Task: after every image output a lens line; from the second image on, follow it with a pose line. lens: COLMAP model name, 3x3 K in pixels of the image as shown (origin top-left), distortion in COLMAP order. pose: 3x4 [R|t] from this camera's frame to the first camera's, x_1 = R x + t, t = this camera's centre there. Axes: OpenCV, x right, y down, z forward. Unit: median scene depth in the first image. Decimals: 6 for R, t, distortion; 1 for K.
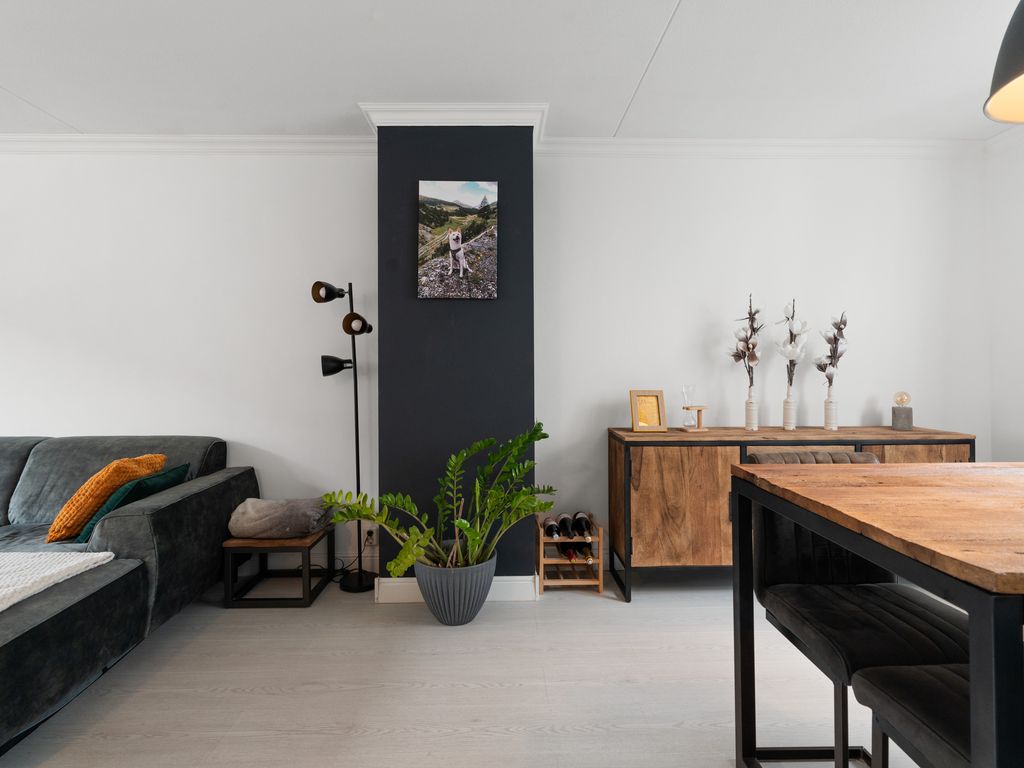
lens RADIAL K [[529.5, 0, 512.3], [0, 529.5, 375.2], [0, 0, 1]] dist [-0.002877, -0.000245]
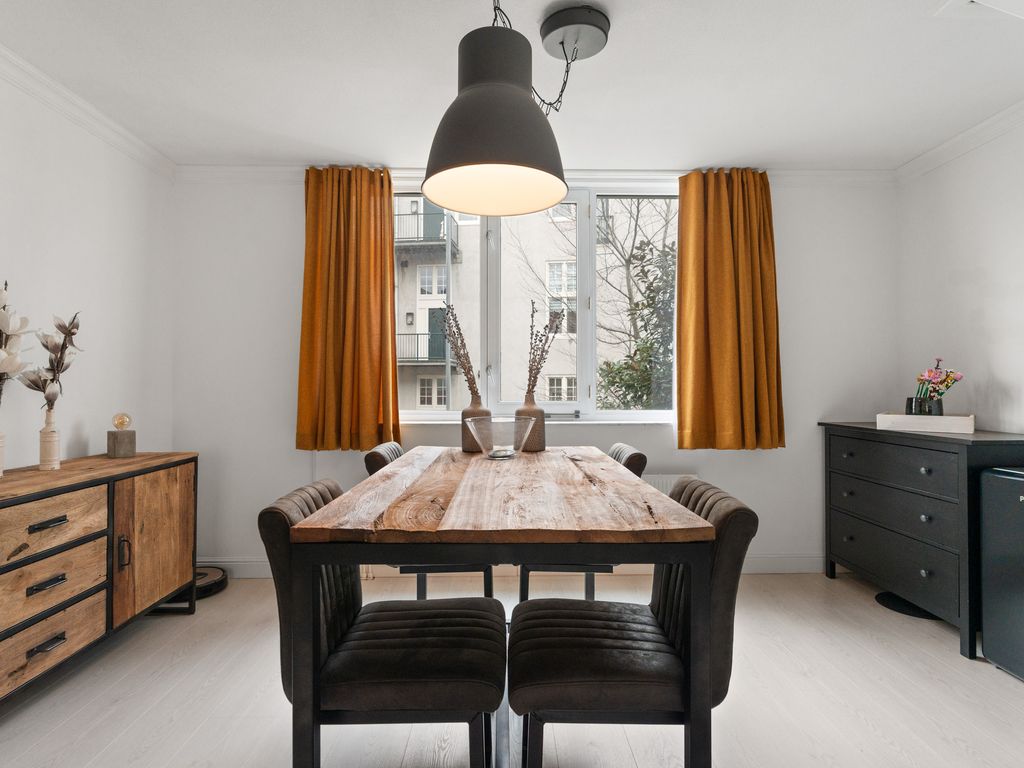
lens RADIAL K [[535.7, 0, 512.9], [0, 535.7, 385.8], [0, 0, 1]] dist [0.000579, -0.000030]
pose [[0.008277, 0.002758, 0.999962, -0.137805], [0.008605, 0.999959, -0.002829, -0.005267], [-0.999929, 0.008628, 0.008253, 0.356817]]
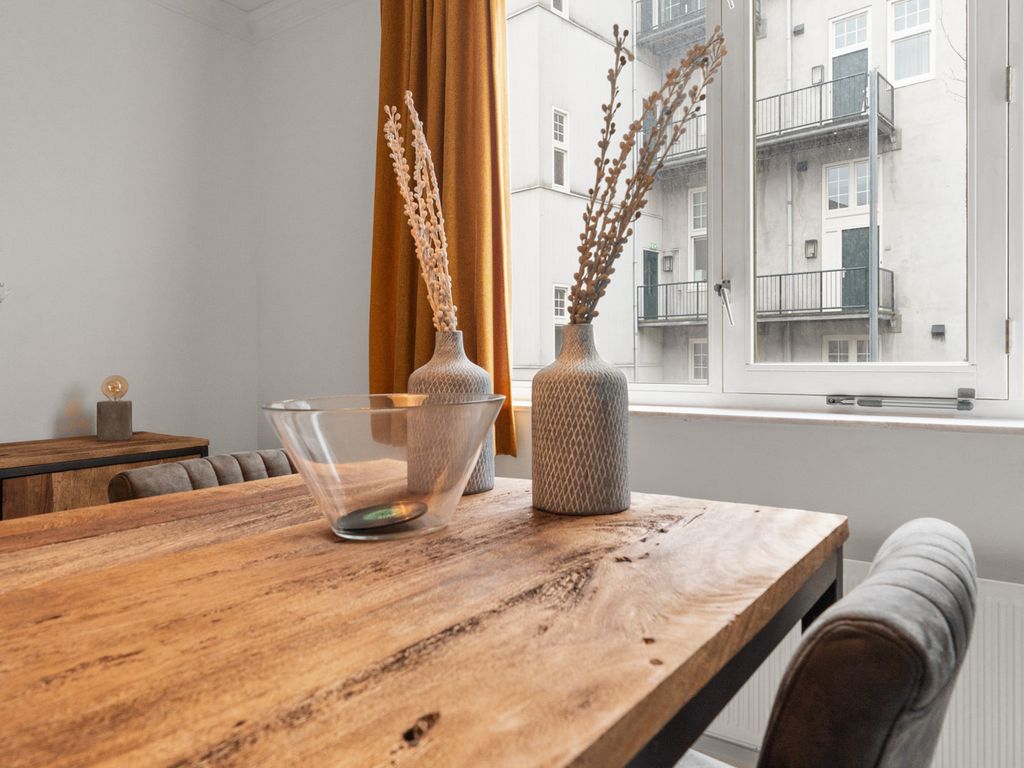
lens RADIAL K [[709.2, 0, 513.3], [0, 709.2, 373.4], [0, 0, 1]] dist [-0.001209, 0.001524]
pose [[0.599977, -0.019304, 0.799784, 0.377530], [0.010877, 0.999813, 0.015973, 0.021535], [-0.799943, -0.000884, 0.600075, 0.169367]]
